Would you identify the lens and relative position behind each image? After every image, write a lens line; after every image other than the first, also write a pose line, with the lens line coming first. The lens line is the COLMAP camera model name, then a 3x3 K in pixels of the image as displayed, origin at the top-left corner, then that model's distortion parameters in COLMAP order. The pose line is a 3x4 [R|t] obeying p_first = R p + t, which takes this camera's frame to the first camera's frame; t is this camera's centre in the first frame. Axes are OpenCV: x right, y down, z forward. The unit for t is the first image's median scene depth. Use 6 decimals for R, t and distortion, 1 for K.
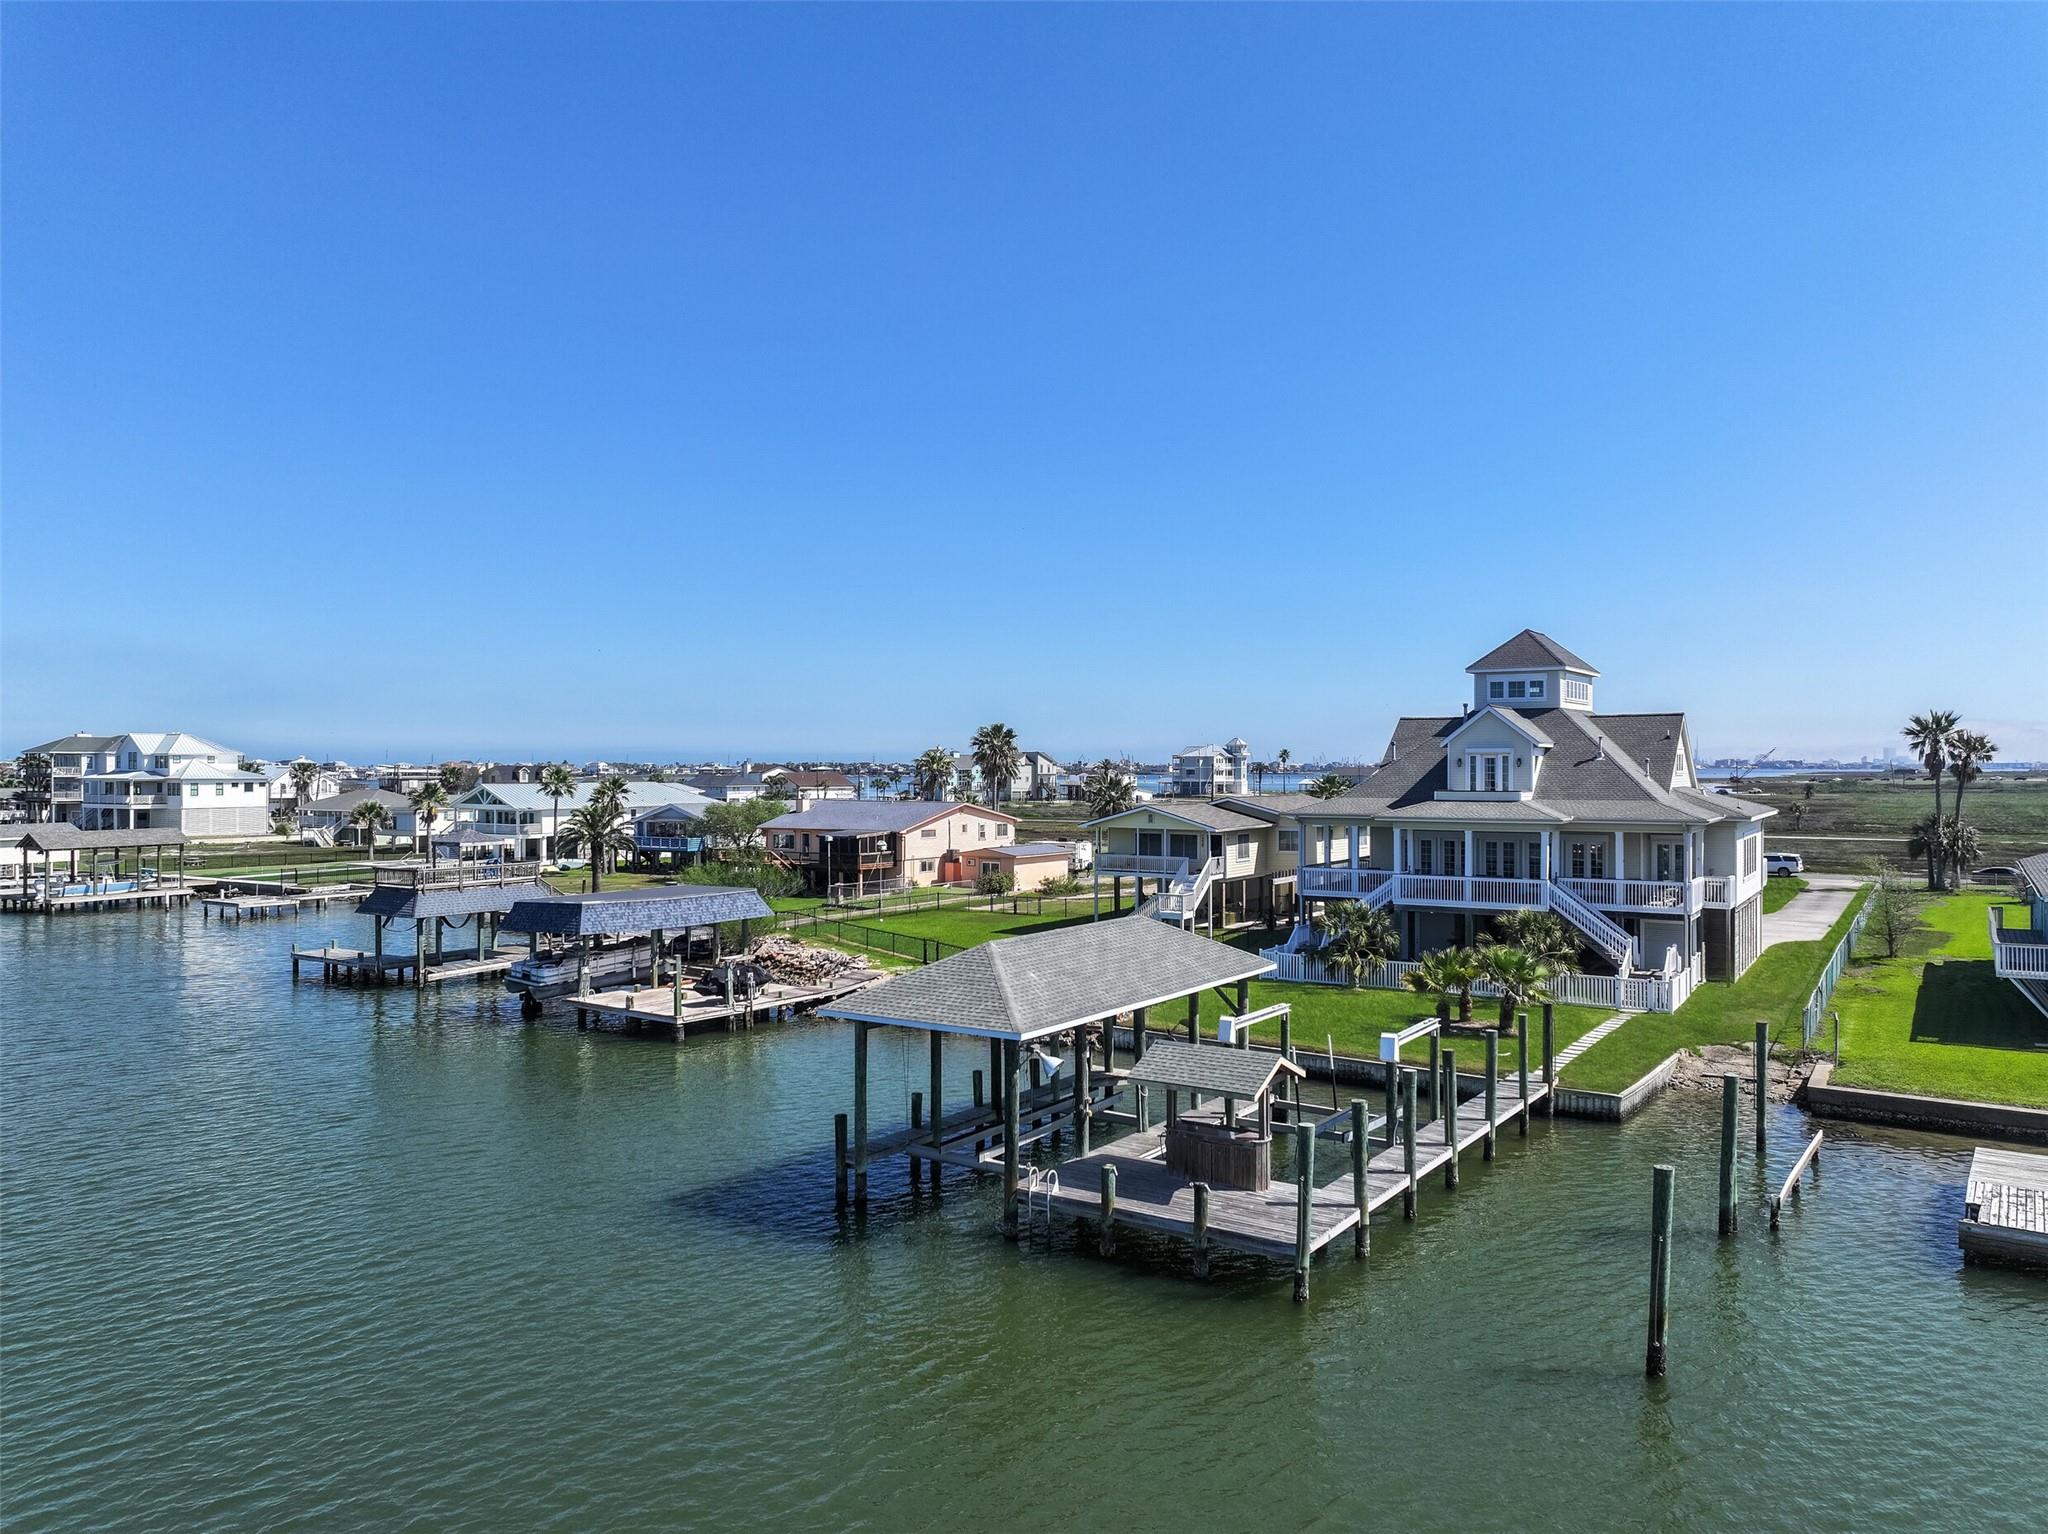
lens RADIAL K [[1435.9, 0, 1022.7], [0, 1435.9, 769.9], [0, 0, 1]] dist [0.001911, -0.000853]
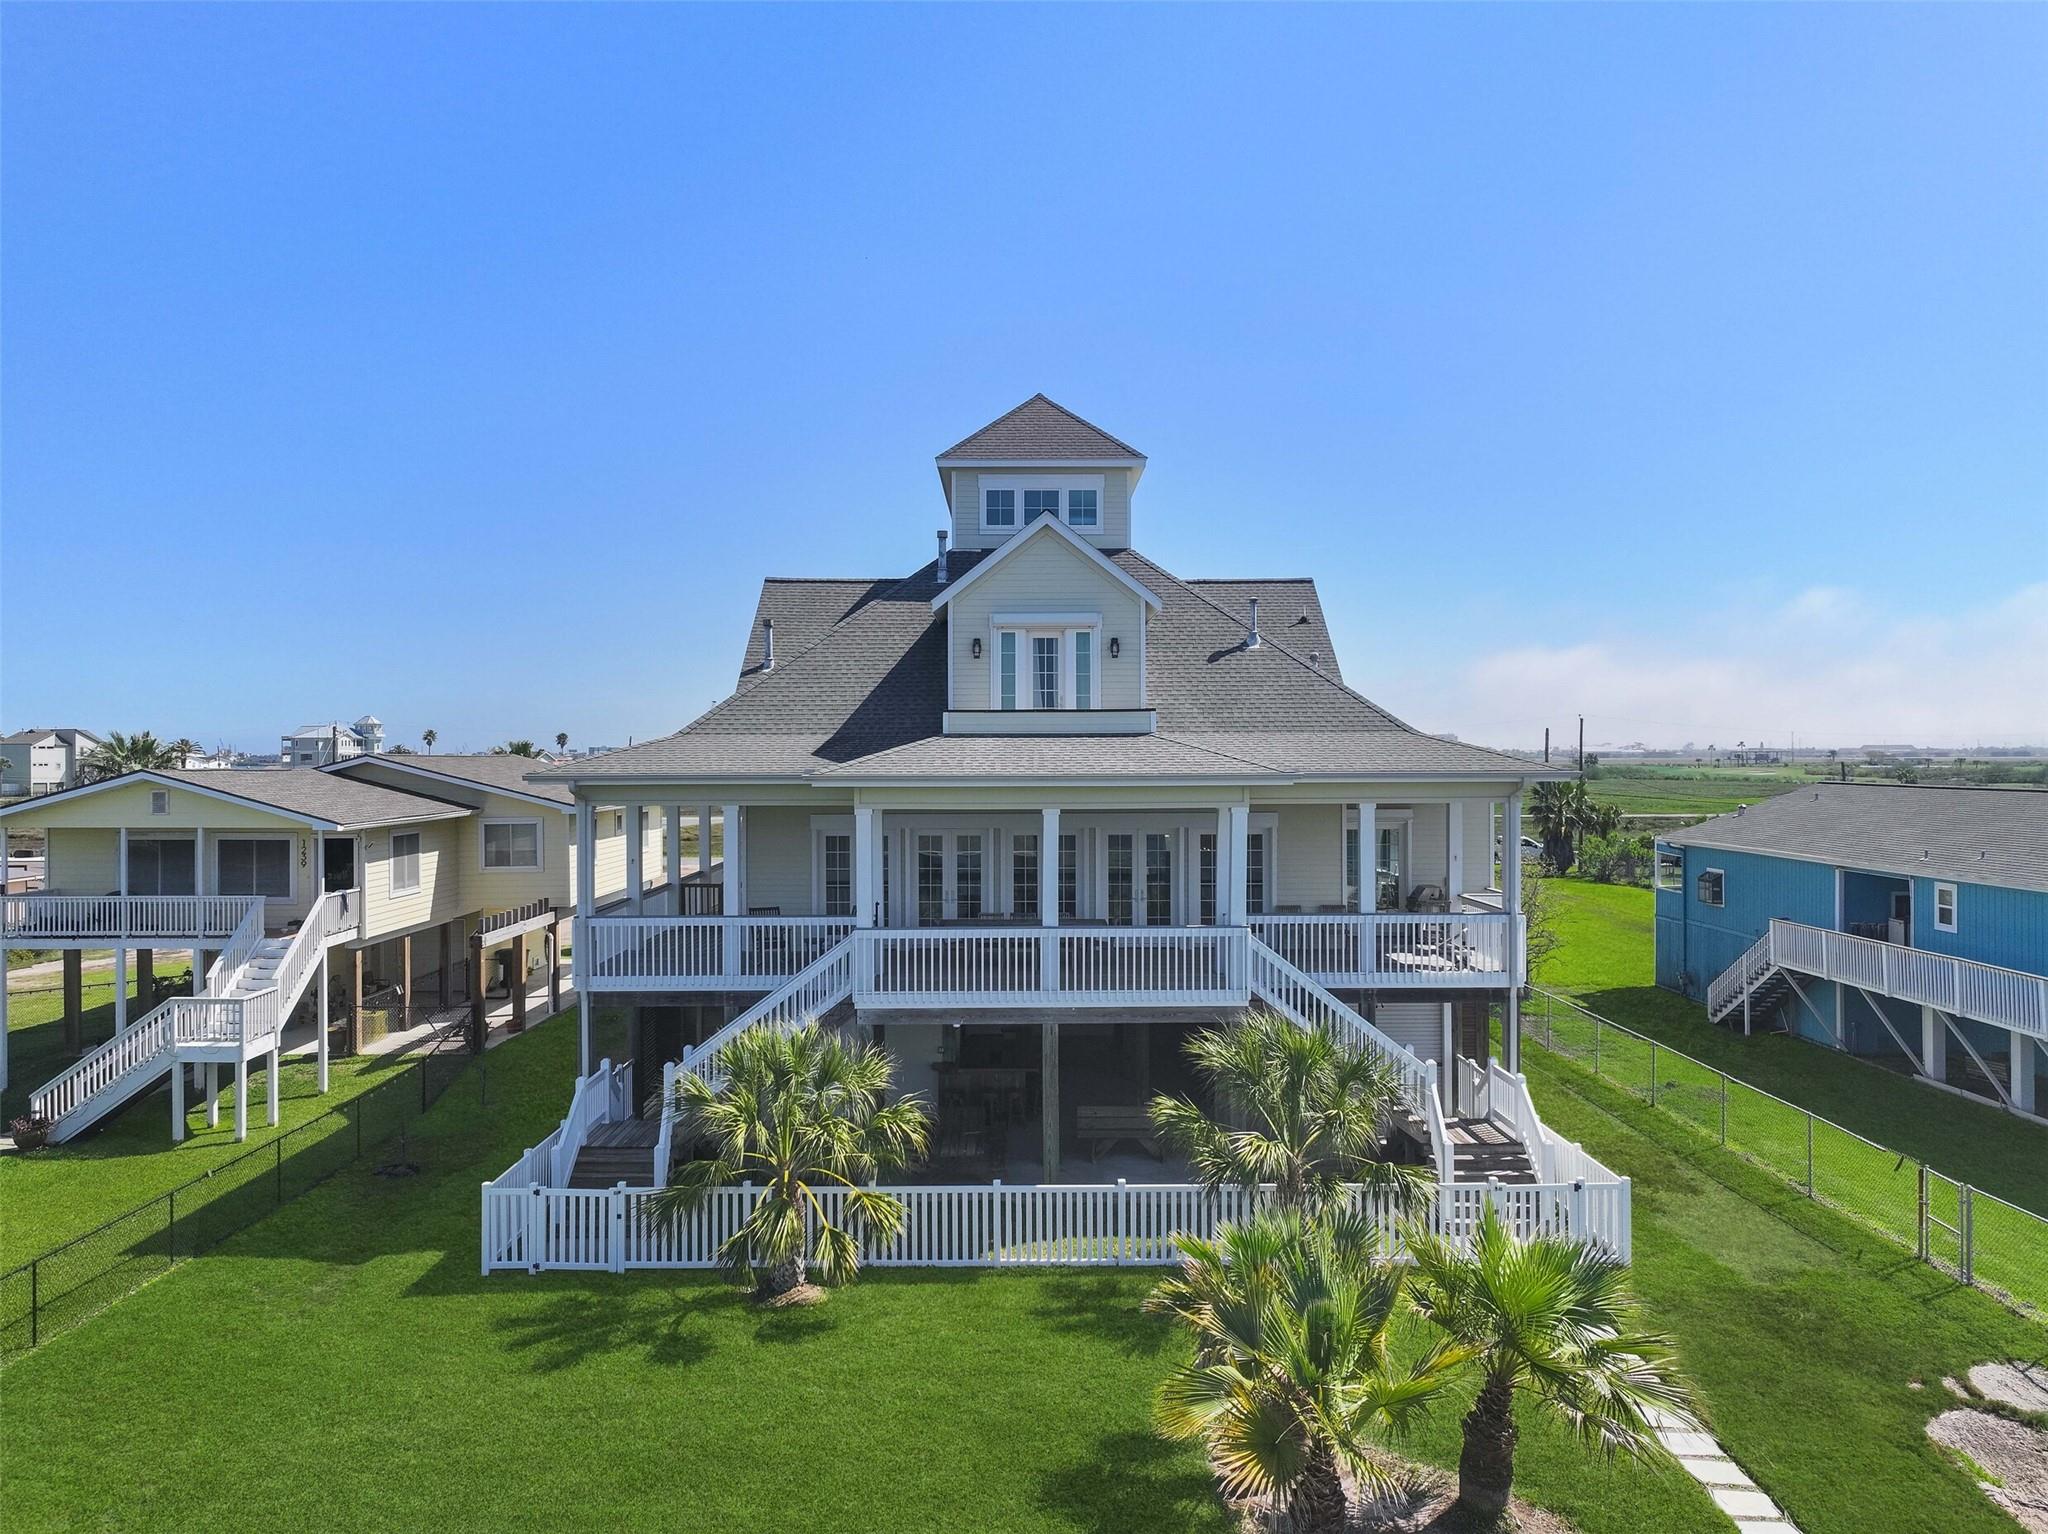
lens RADIAL K [[1435.9, 0, 1021.8], [0, 1435.9, 760.3], [0, 0, 1]] dist [0.001911, -0.000853]
pose [[0.838481, -0.003102, 0.544922, 0.075020], [0.003588, 0.999994, 0.000172, 0.023548], [-0.544919, 0.001811, 0.838487, 0.550224]]
